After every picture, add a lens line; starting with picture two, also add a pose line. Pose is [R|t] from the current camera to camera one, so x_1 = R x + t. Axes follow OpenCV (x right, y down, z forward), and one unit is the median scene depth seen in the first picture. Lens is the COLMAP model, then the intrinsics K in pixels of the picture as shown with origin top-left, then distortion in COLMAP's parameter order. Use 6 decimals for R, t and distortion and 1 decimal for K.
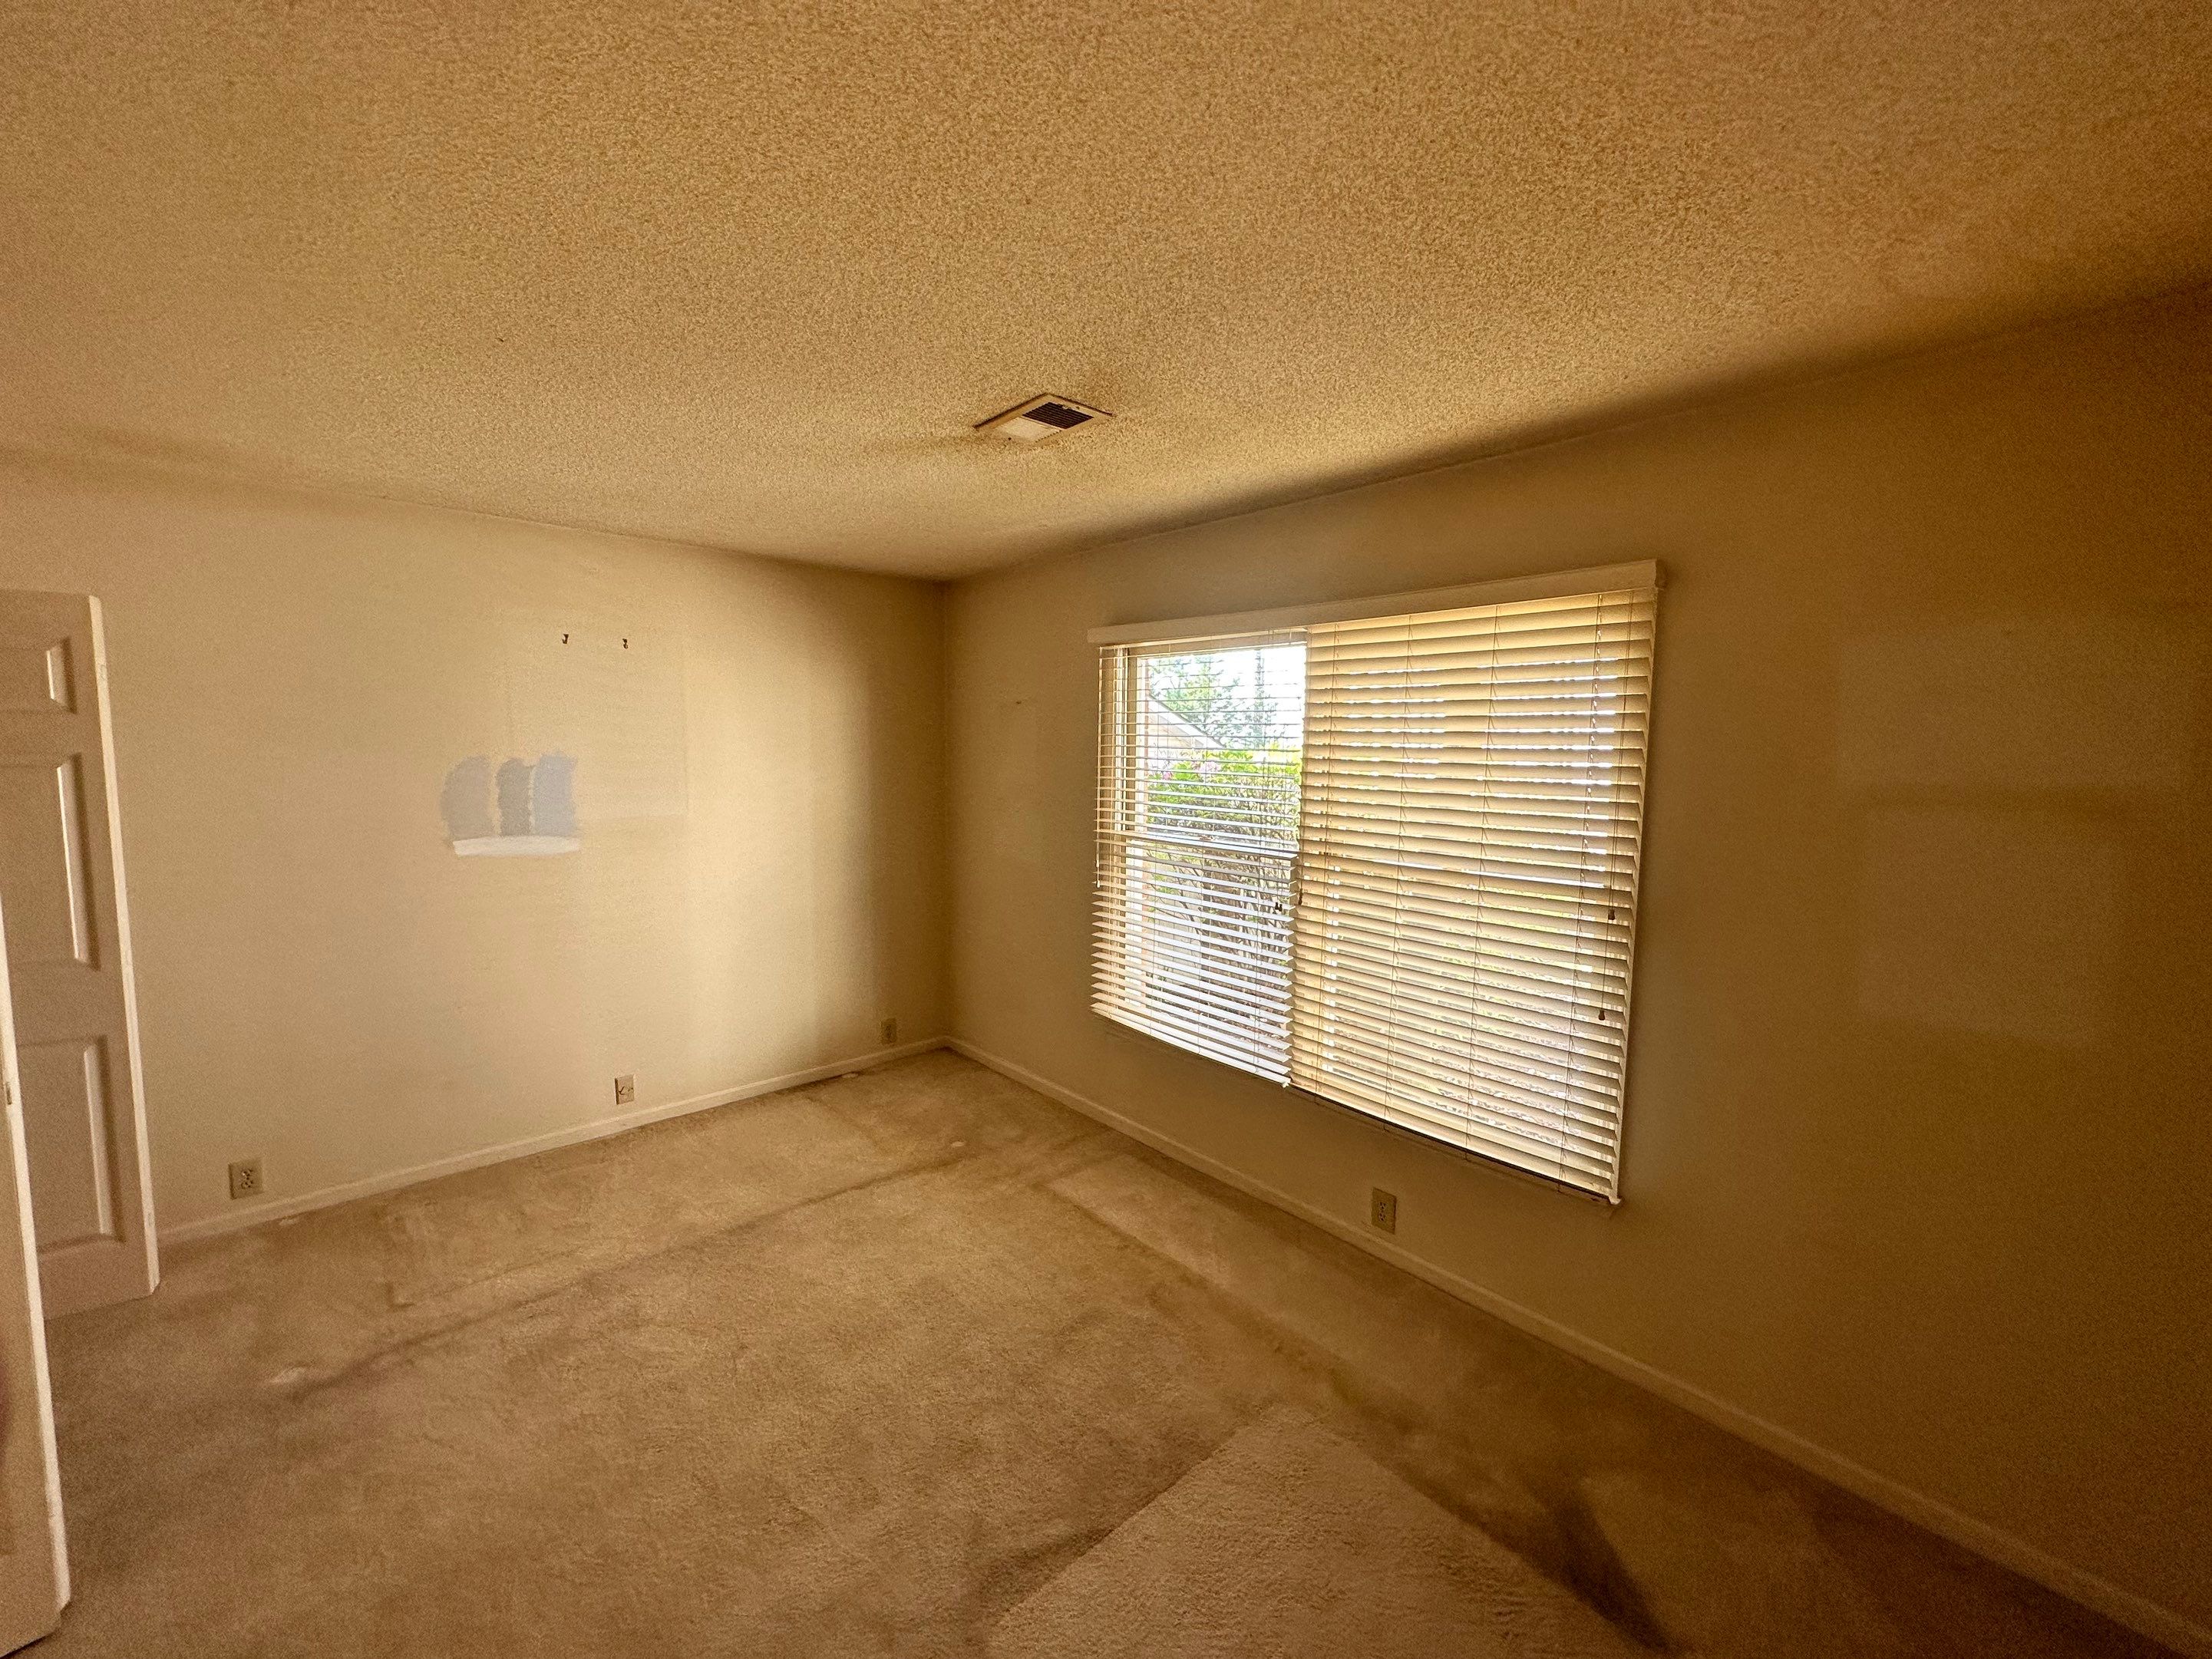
lens RADIAL K [[895.3, 0, 1096.9], [0, 895.3, 827.3], [0, 0, 1]] dist [0.005831, -0.000817]
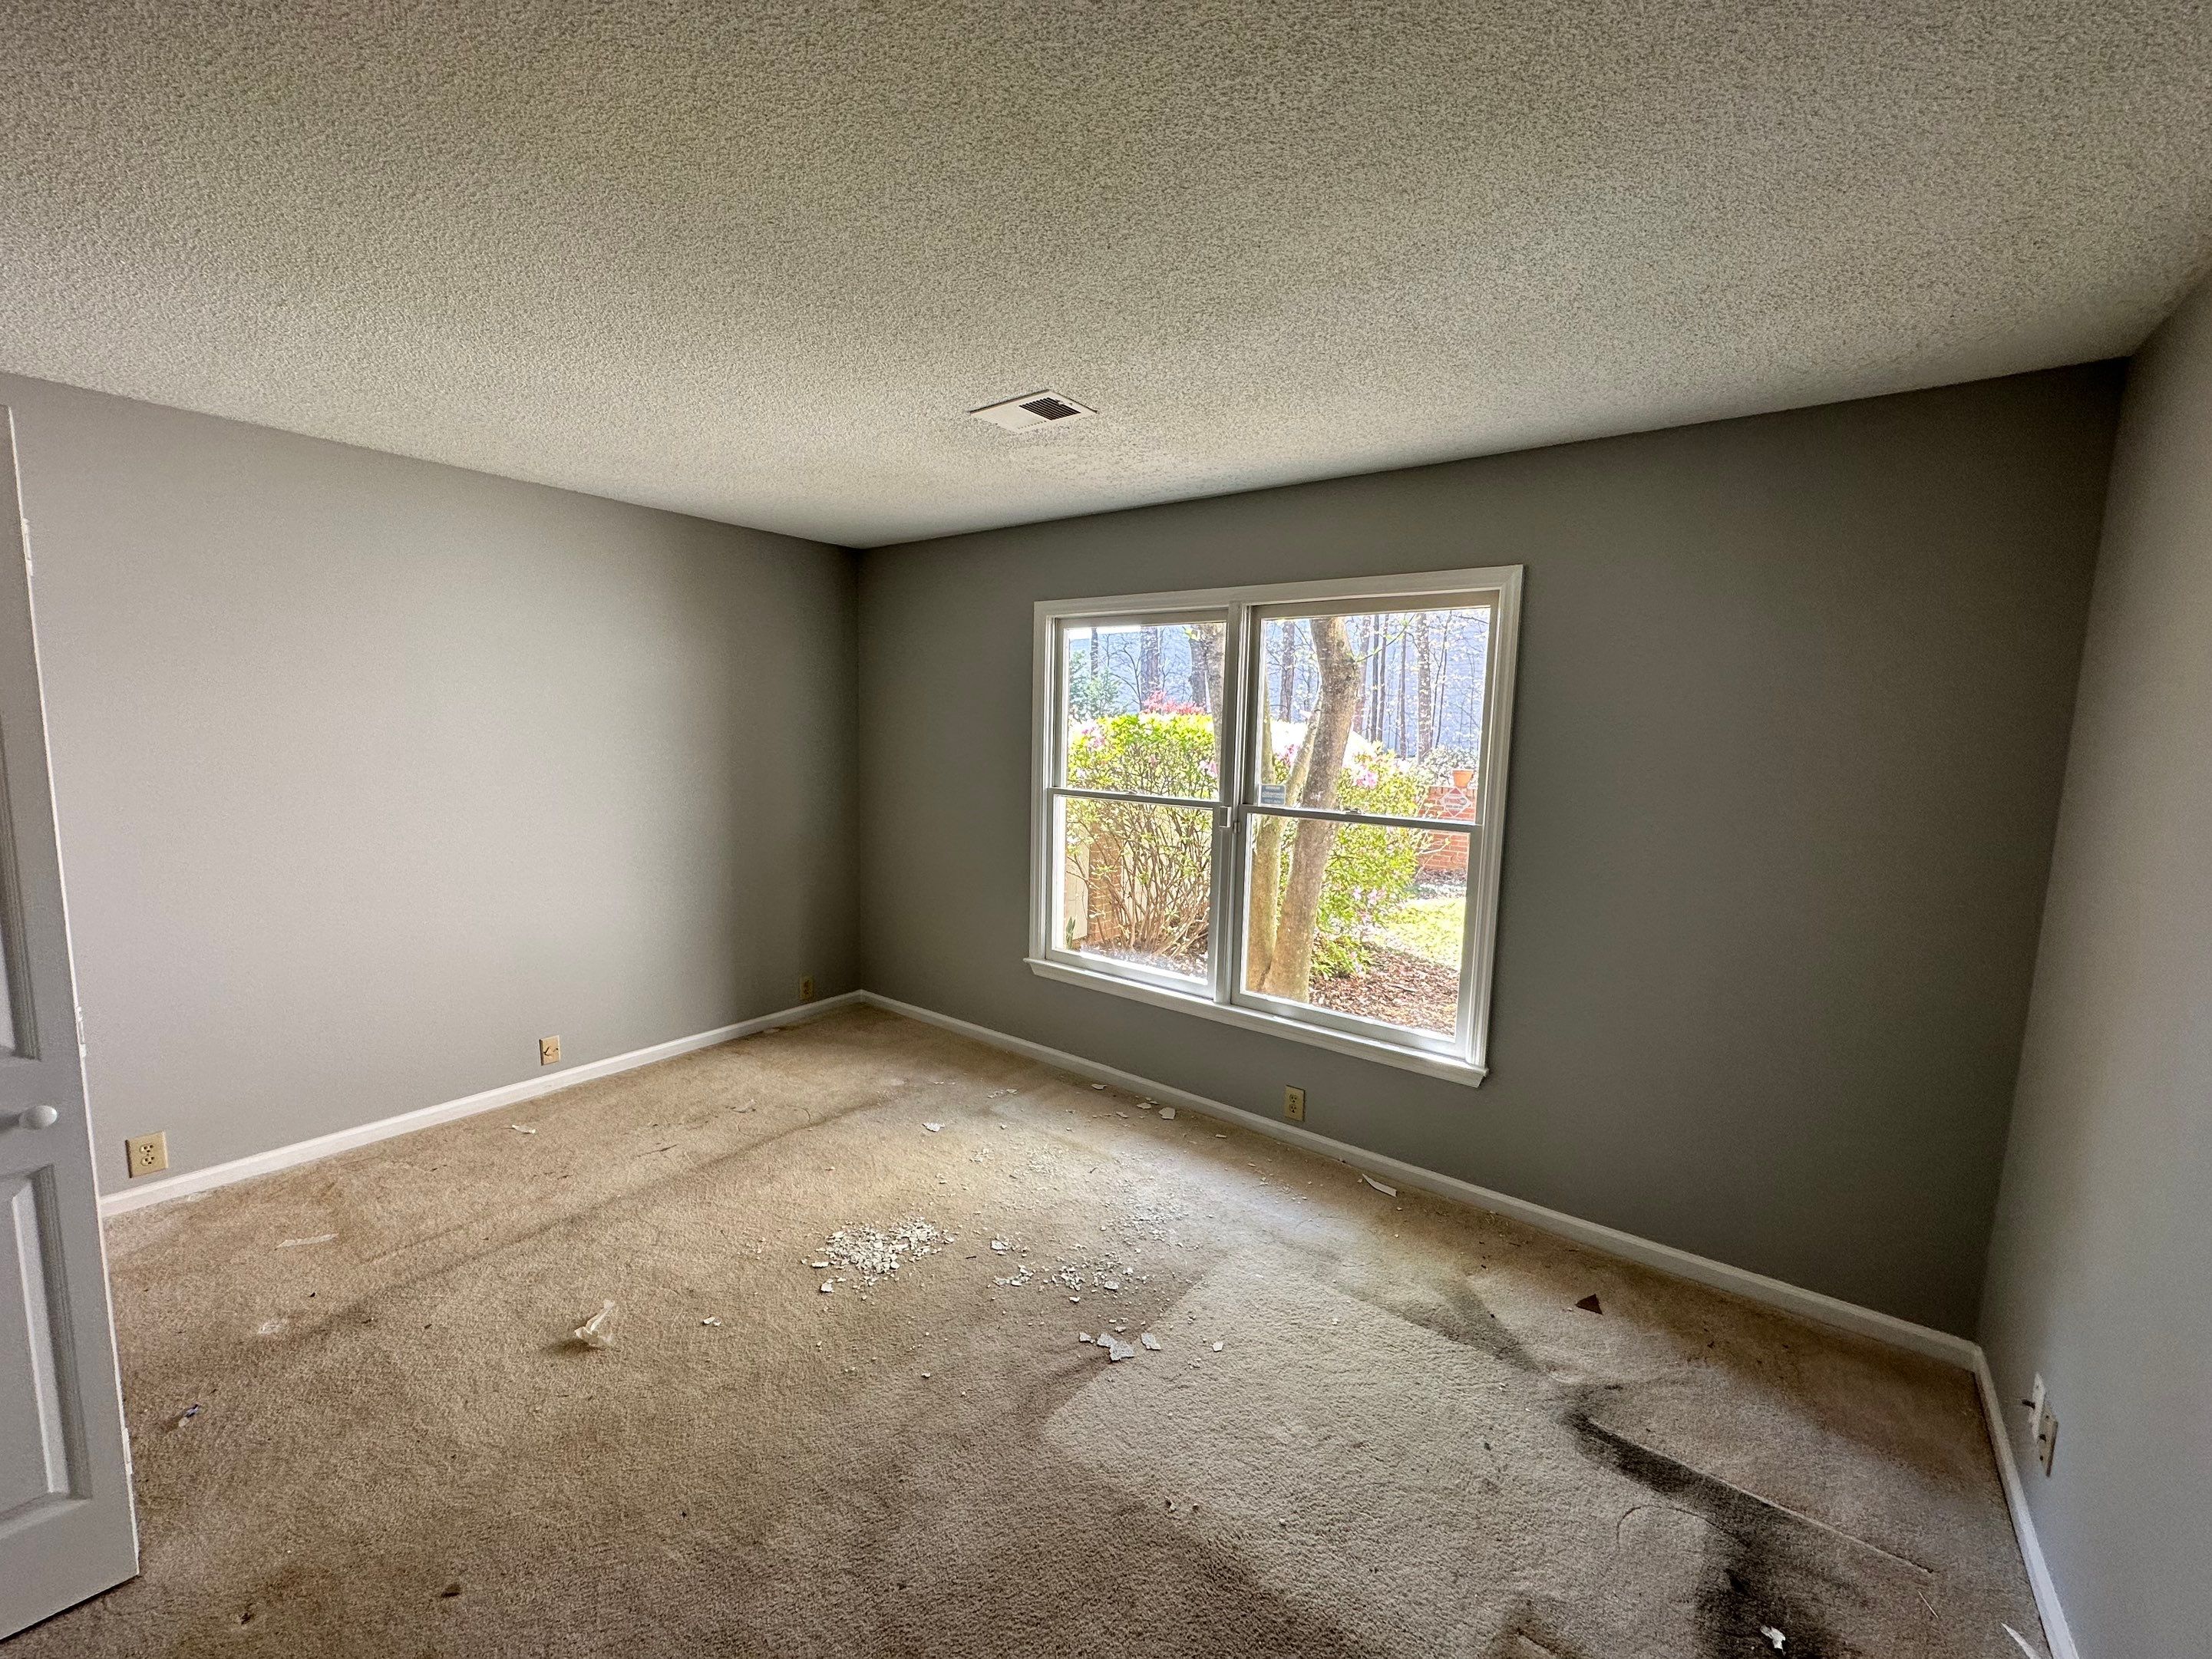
lens RADIAL K [[895.3, 0, 1107.8], [0, 895.3, 832.3], [0, 0, 1]] dist [0.005831, -0.000817]
pose [[0.981109, -0.010033, 0.193198, -0.163681], [0.003677, 0.999441, 0.033231, 0.030596], [-0.193423, -0.031893, 0.980597, -0.115394]]
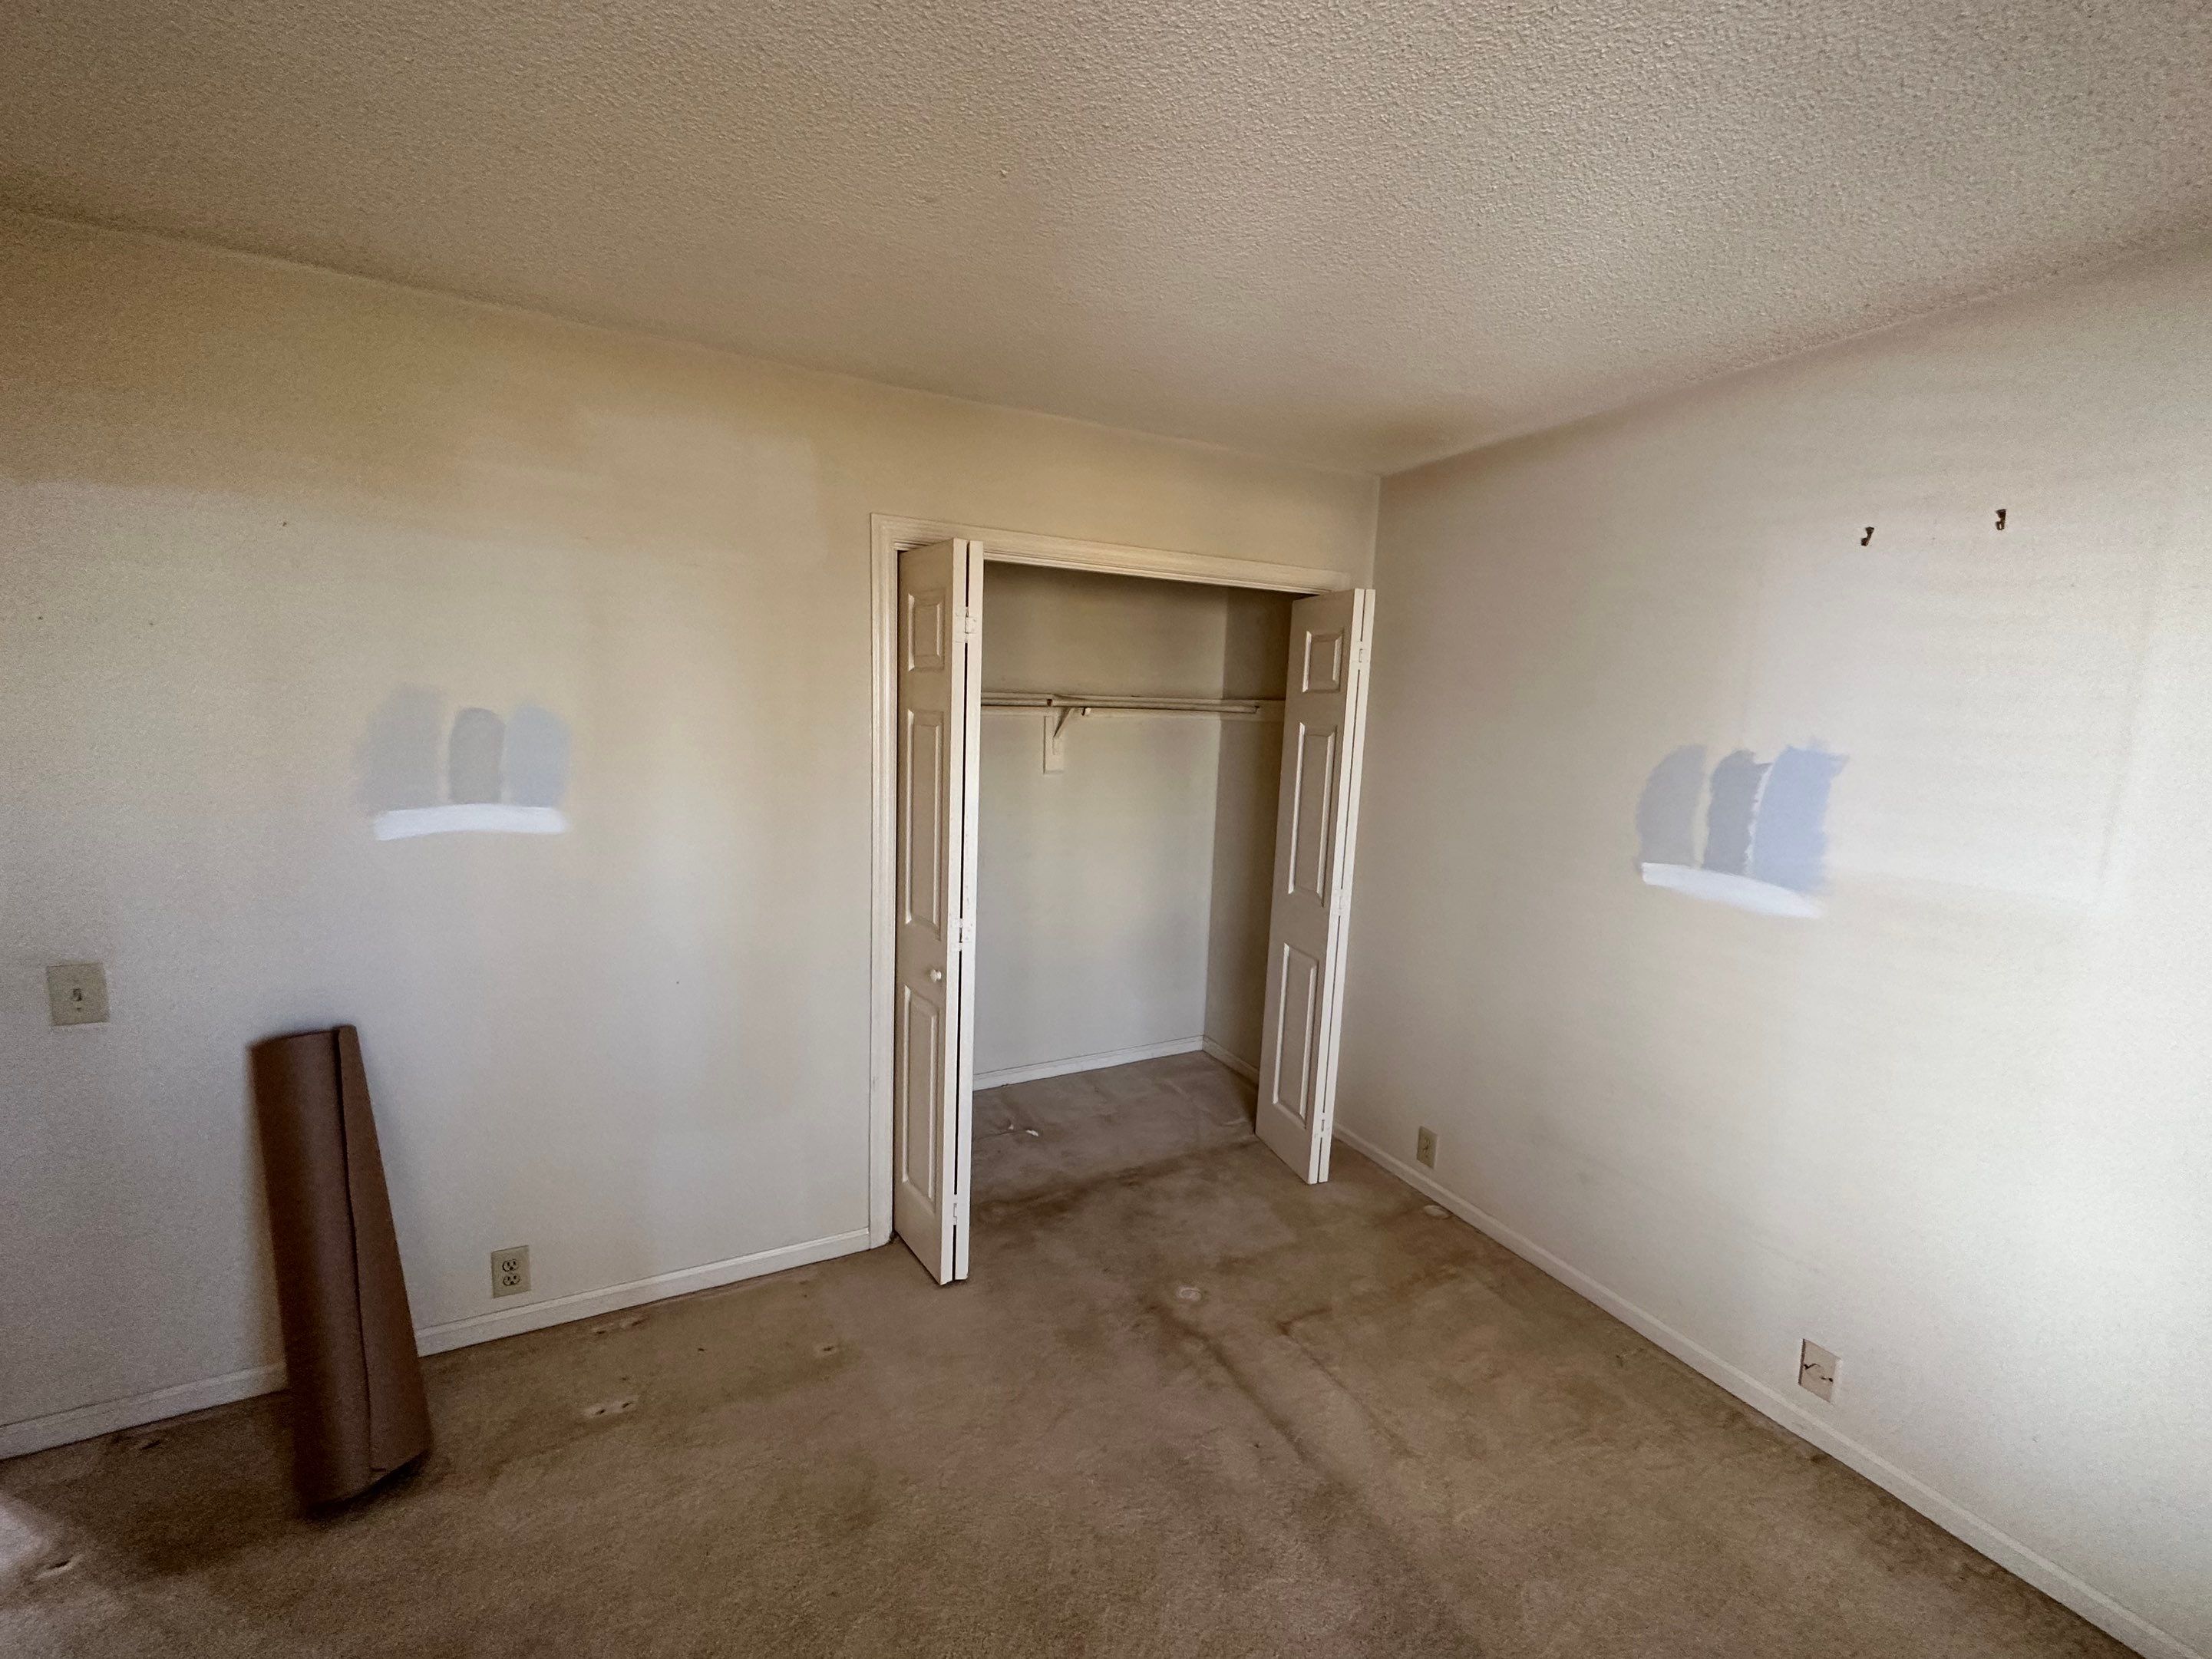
lens RADIAL K [[895.3, 0, 1114.0], [0, 895.3, 826.8], [0, 0, 1]] dist [0.005831, -0.000817]
pose [[-0.251199, 0.115983, -0.960961, 0.090045], [-0.116723, 0.981920, 0.149025, -0.086217], [0.960872, 0.149601, -0.233119, 0.943239]]
